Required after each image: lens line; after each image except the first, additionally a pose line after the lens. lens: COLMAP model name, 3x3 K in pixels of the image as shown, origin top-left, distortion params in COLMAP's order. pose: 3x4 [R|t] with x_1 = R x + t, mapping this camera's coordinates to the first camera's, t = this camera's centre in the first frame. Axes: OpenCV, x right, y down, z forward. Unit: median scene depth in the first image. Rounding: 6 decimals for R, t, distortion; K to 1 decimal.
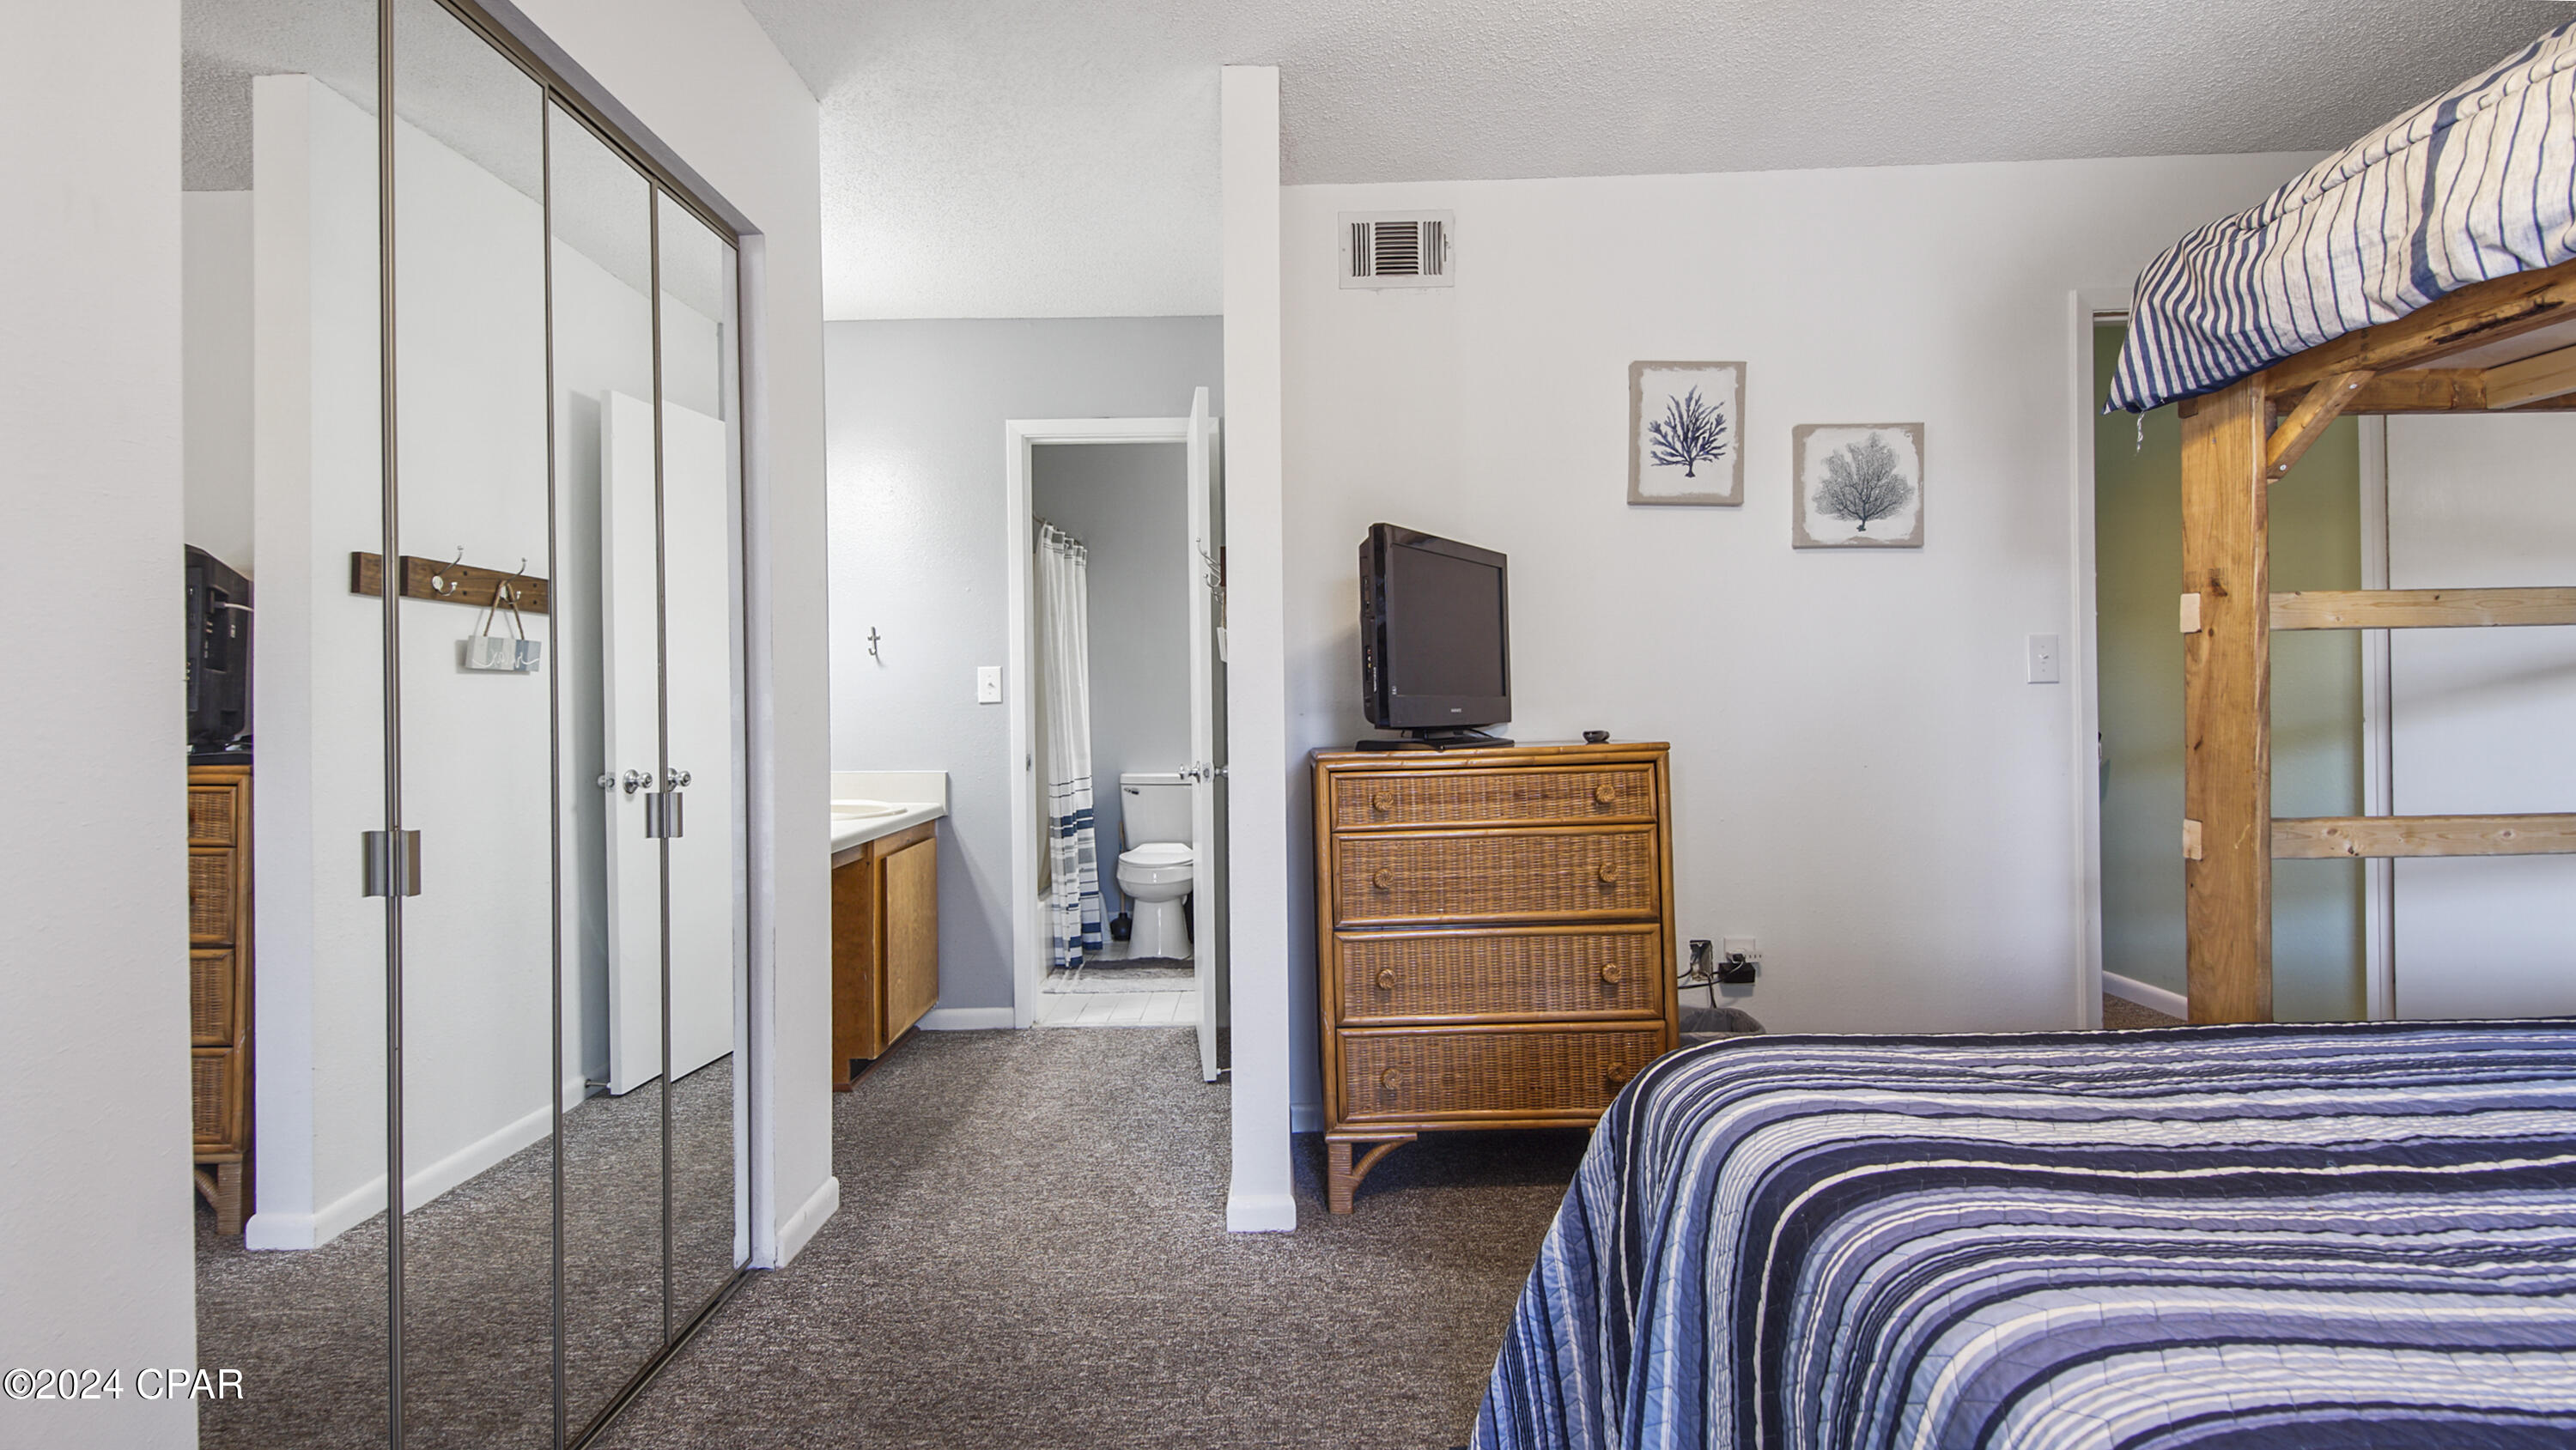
lens RADIAL K [[1197.7, 0, 1281.9], [0, 1197.7, 792.2], [0, 0, 1]] dist [0.043078, -0.000278]
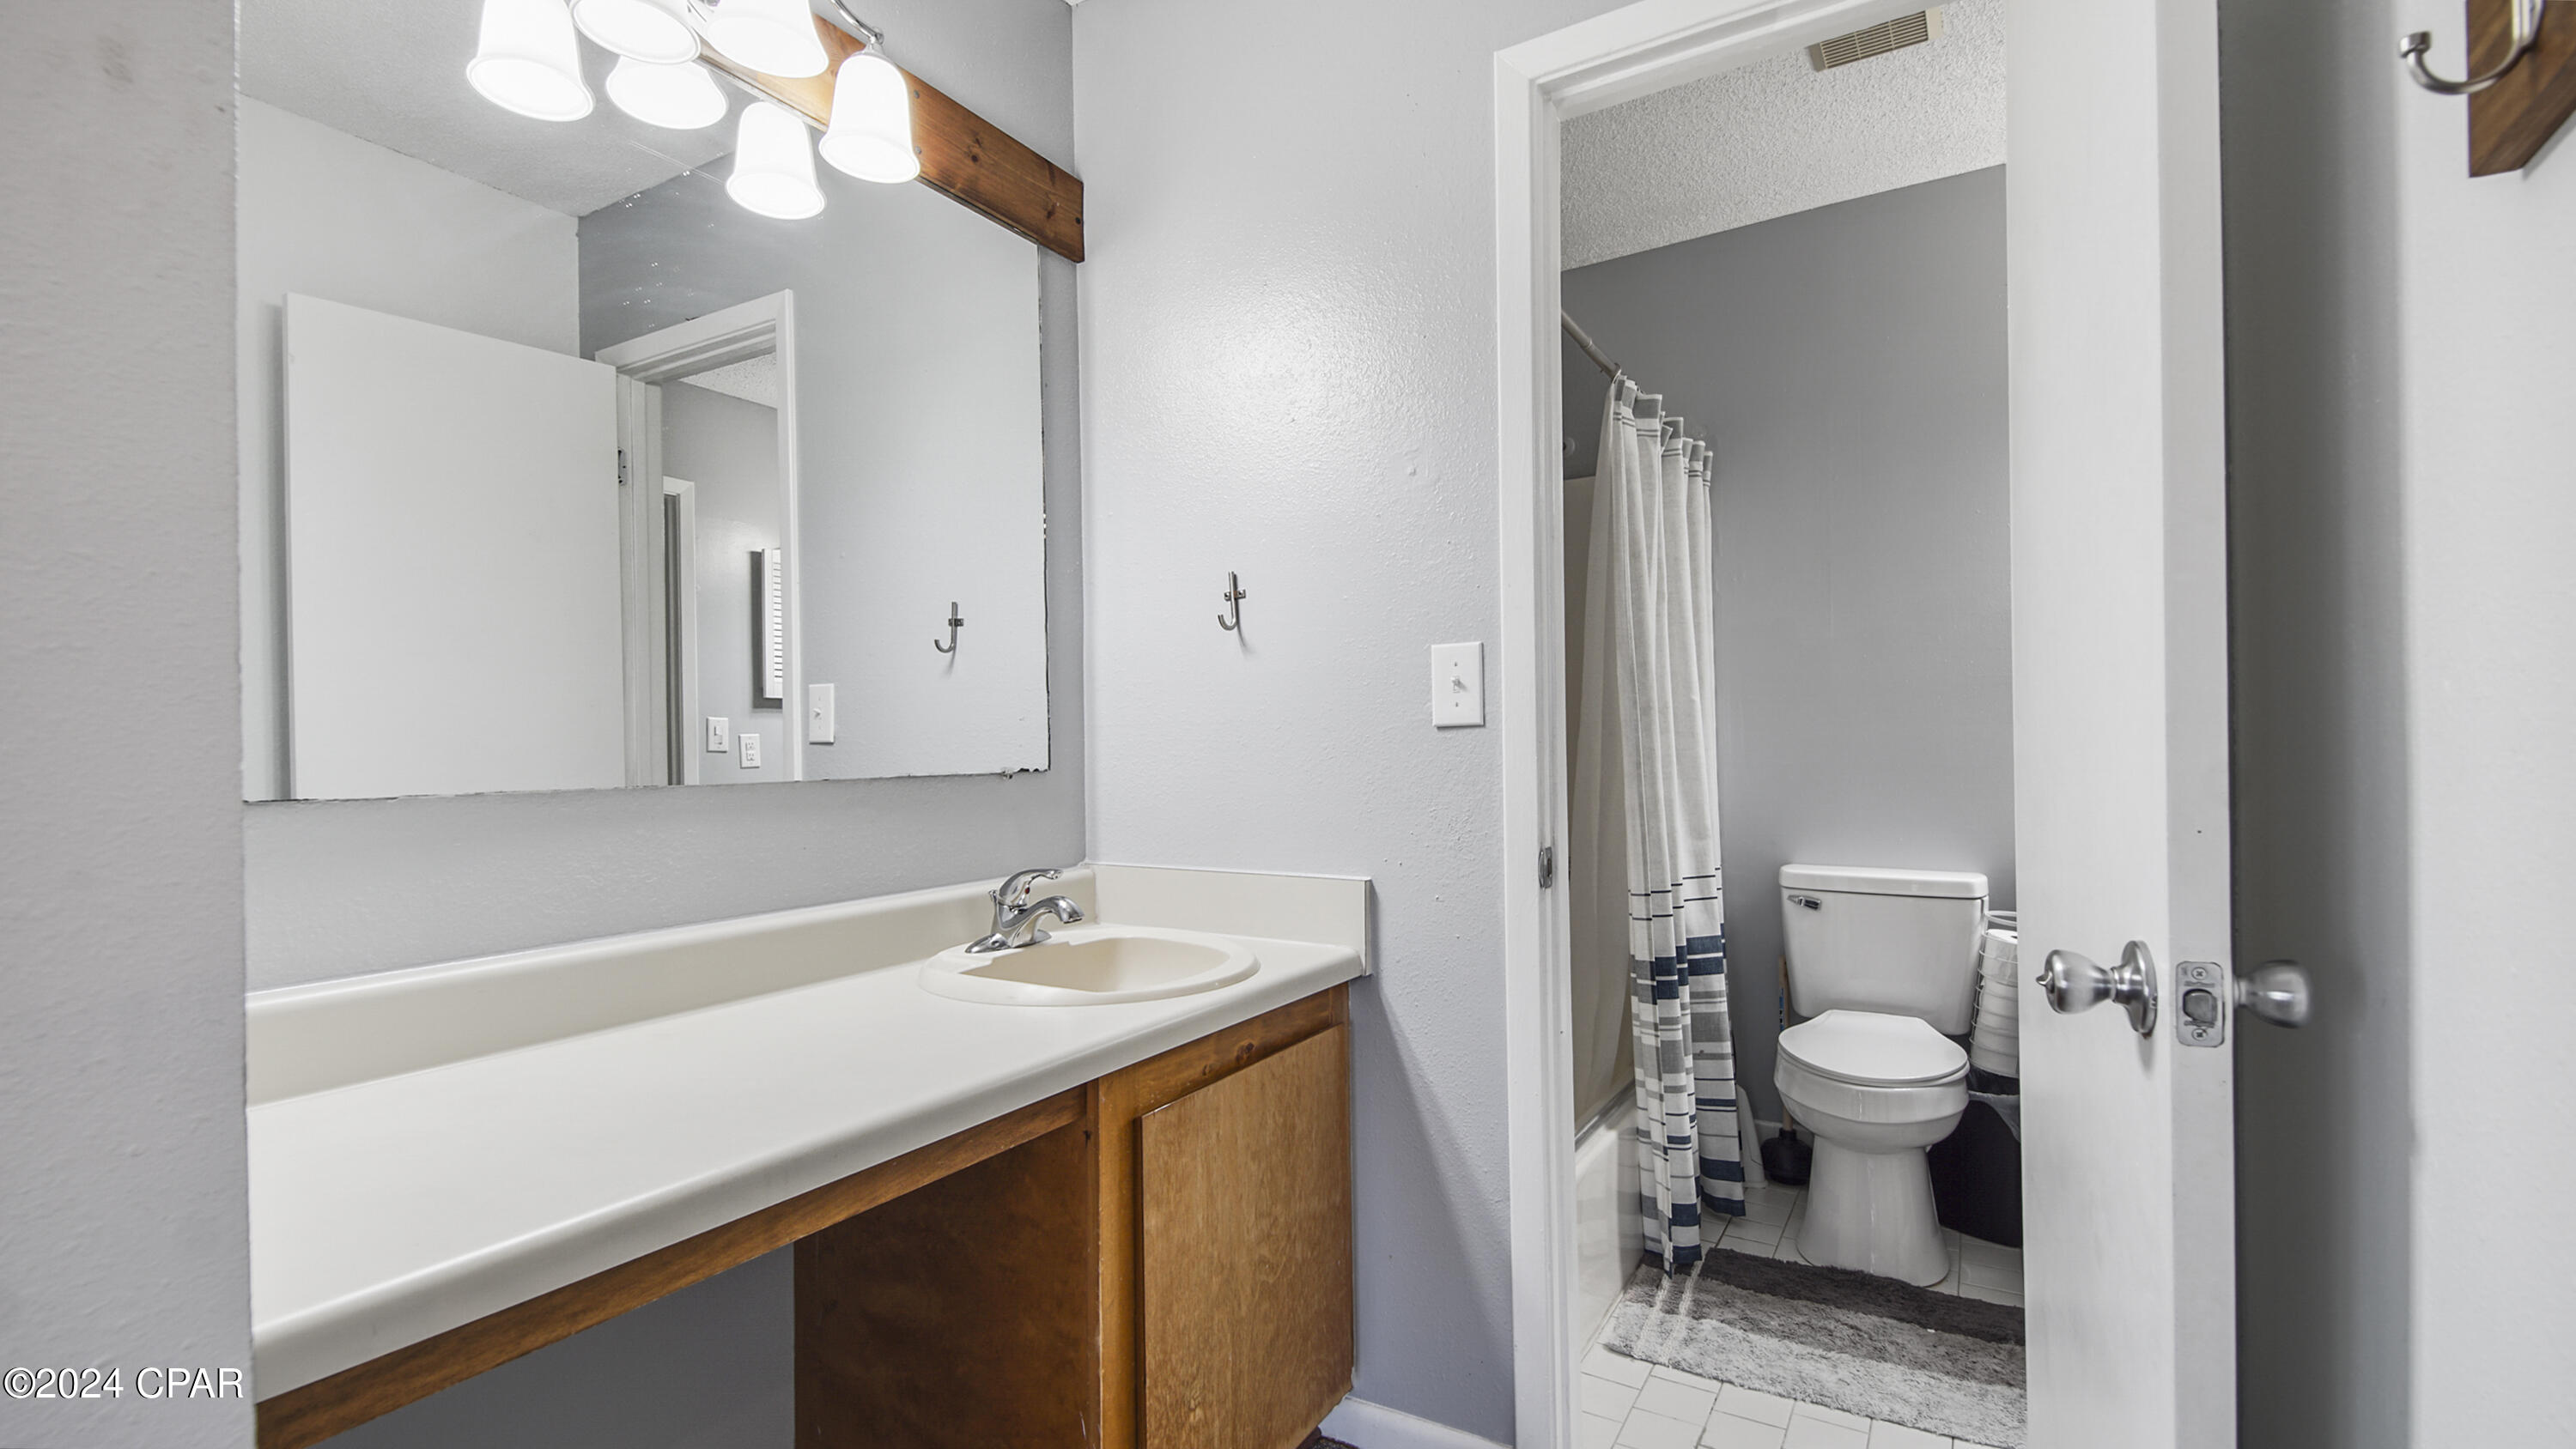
lens RADIAL K [[1130.0, 0, 1292.4], [0, 1130.0, 822.2], [0, 0, 1]] dist [0.027946, -0.000100]
pose [[0.858219, -0.007835, -0.513223, -0.069404], [-0.004015, 0.999750, -0.021978, -0.024796], [0.513268, 0.020923, 0.857974, 0.513330]]
